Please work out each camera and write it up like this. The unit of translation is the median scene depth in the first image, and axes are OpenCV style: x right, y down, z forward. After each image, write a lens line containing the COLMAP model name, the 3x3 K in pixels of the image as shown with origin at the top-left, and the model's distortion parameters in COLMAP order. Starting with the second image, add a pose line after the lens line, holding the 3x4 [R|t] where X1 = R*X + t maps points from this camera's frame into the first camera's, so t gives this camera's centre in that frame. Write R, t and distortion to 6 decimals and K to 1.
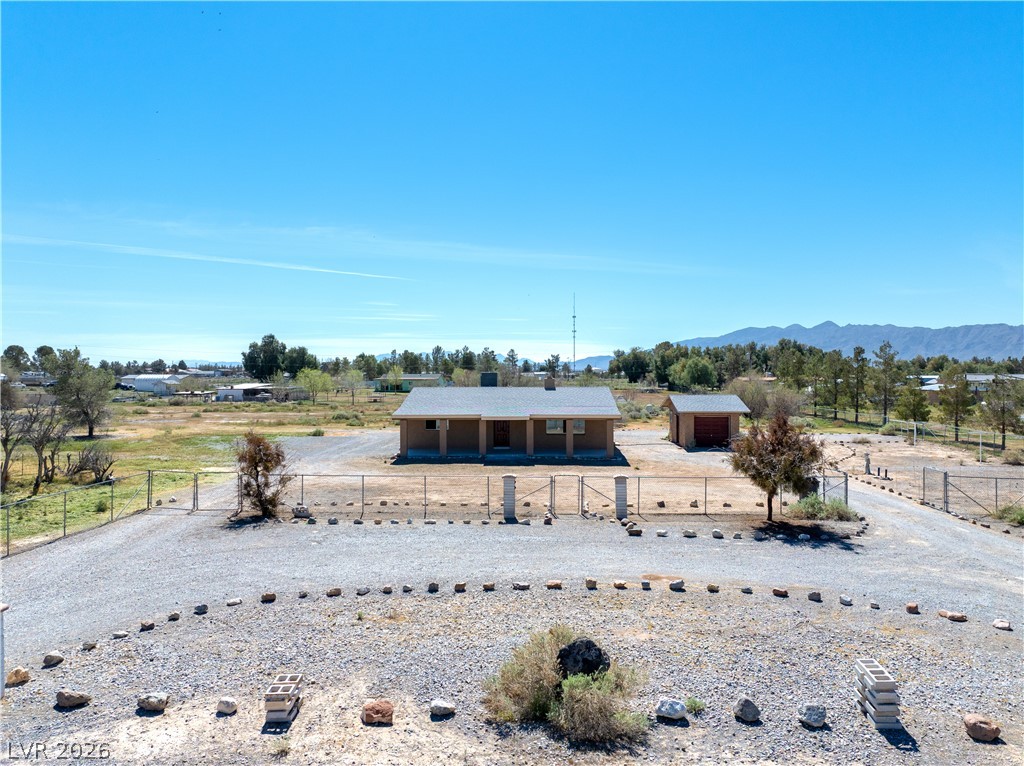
lens RADIAL K [[721.0, 0, 511.5], [0, 721.0, 376.0], [0, 0, 1]] dist [-0.039087, 0.006041]
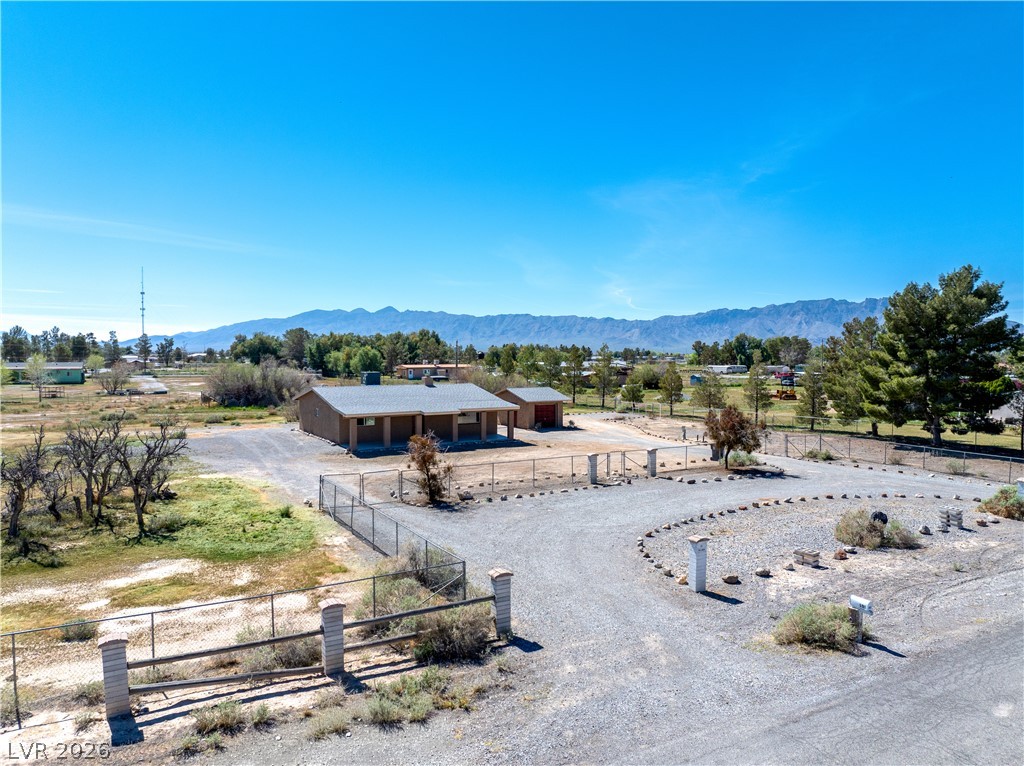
lens RADIAL K [[721.0, 0, 516.1], [0, 721.0, 385.3], [0, 0, 1]] dist [-0.039087, 0.006041]
pose [[0.829878, -0.020982, 0.557550, -0.128167], [-0.000407, 0.999270, 0.038210, -0.007541], [-0.557944, -0.031937, 0.829264, -0.014267]]
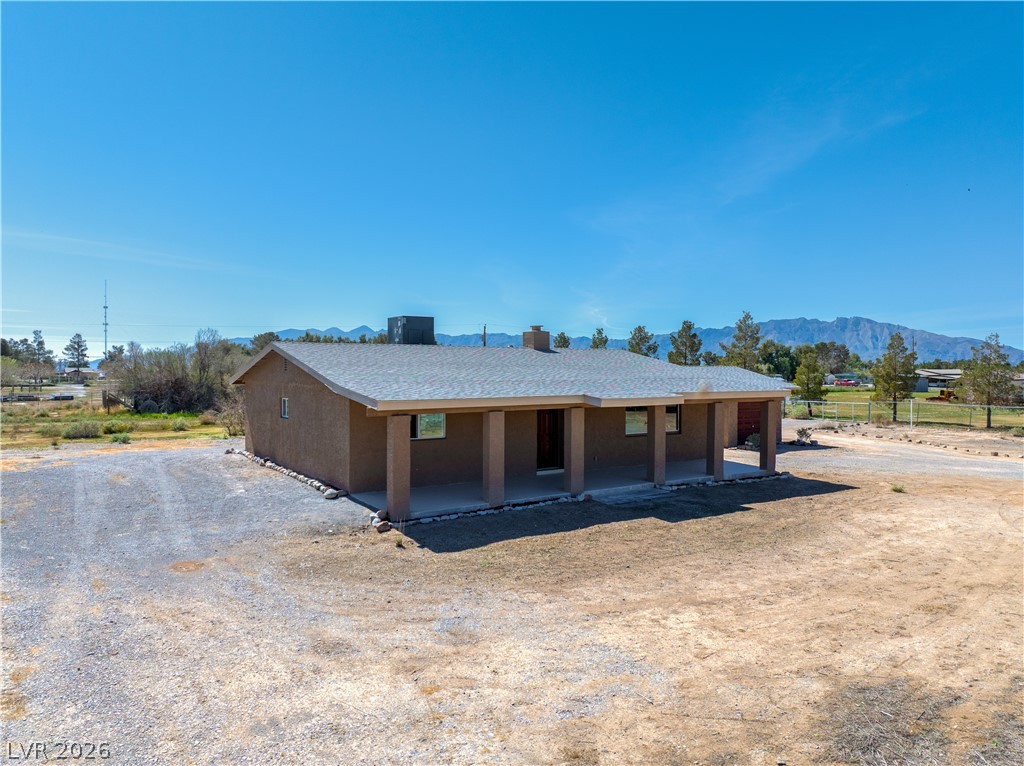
lens RADIAL K [[721.0, 0, 516.8], [0, 721.0, 377.9], [0, 0, 1]] dist [-0.039087, 0.006041]
pose [[0.809656, -0.002178, 0.586901, -0.070721], [0.002017, 0.999998, 0.000928, 0.009792], [-0.586902, 0.000433, 0.809658, 0.156195]]
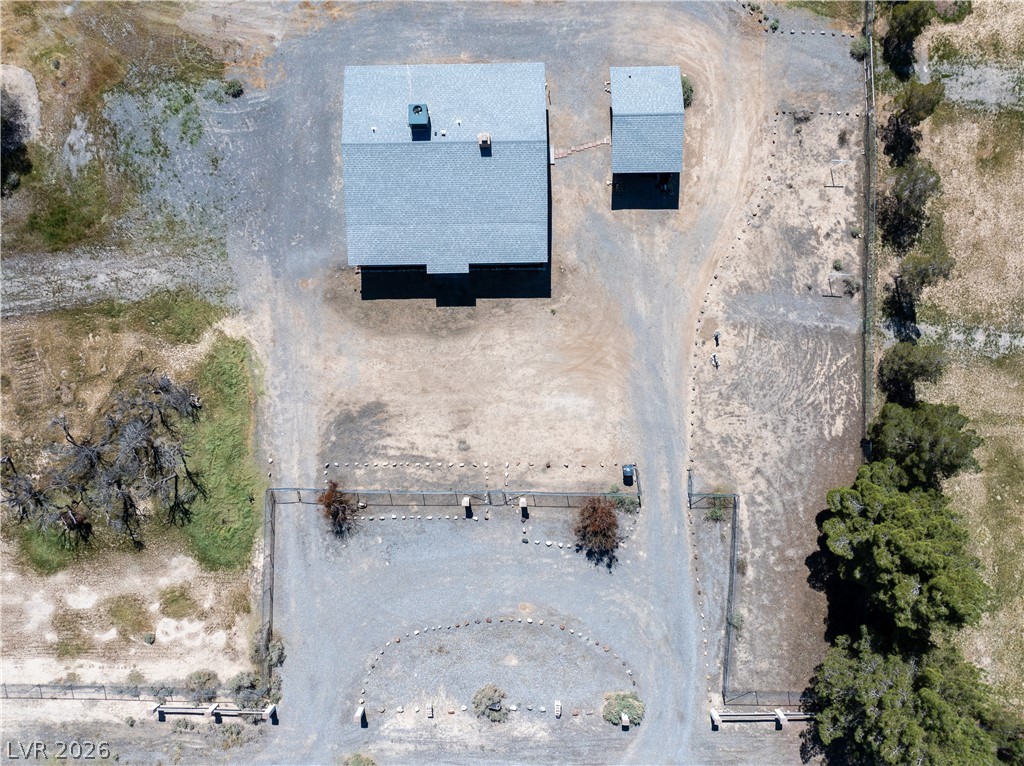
lens RADIAL K [[721.0, 0, 512.8], [0, 721.0, 386.2], [0, 0, 1]] dist [-0.039087, 0.006041]
pose [[0.998557, -0.053454, 0.005248, 0.018582], [-0.004470, 0.014649, 0.999883, -0.247842], [-0.053524, -0.998463, 0.014389, 0.176872]]
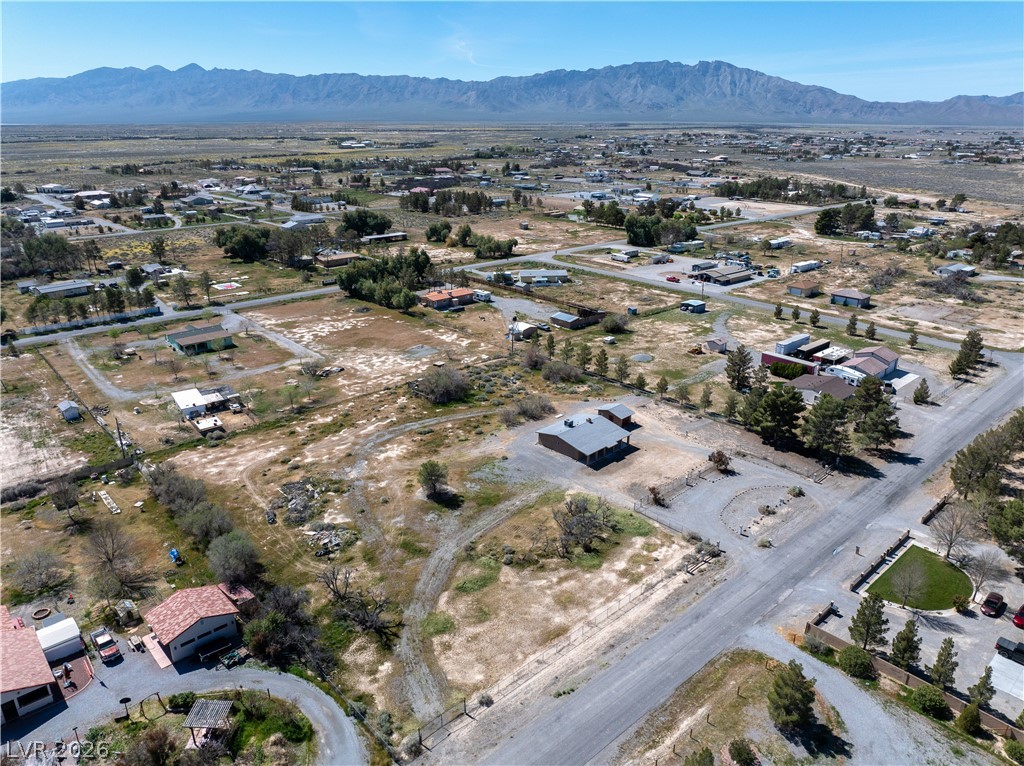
lens RADIAL K [[721.0, 0, 518.1], [0, 721.0, 384.4], [0, 0, 1]] dist [-0.039087, 0.006041]
pose [[0.682492, -0.253719, 0.685443, -0.554060], [0.000219, 0.937886, 0.346943, -0.299889], [-0.730893, -0.236636, 0.640155, -0.160365]]
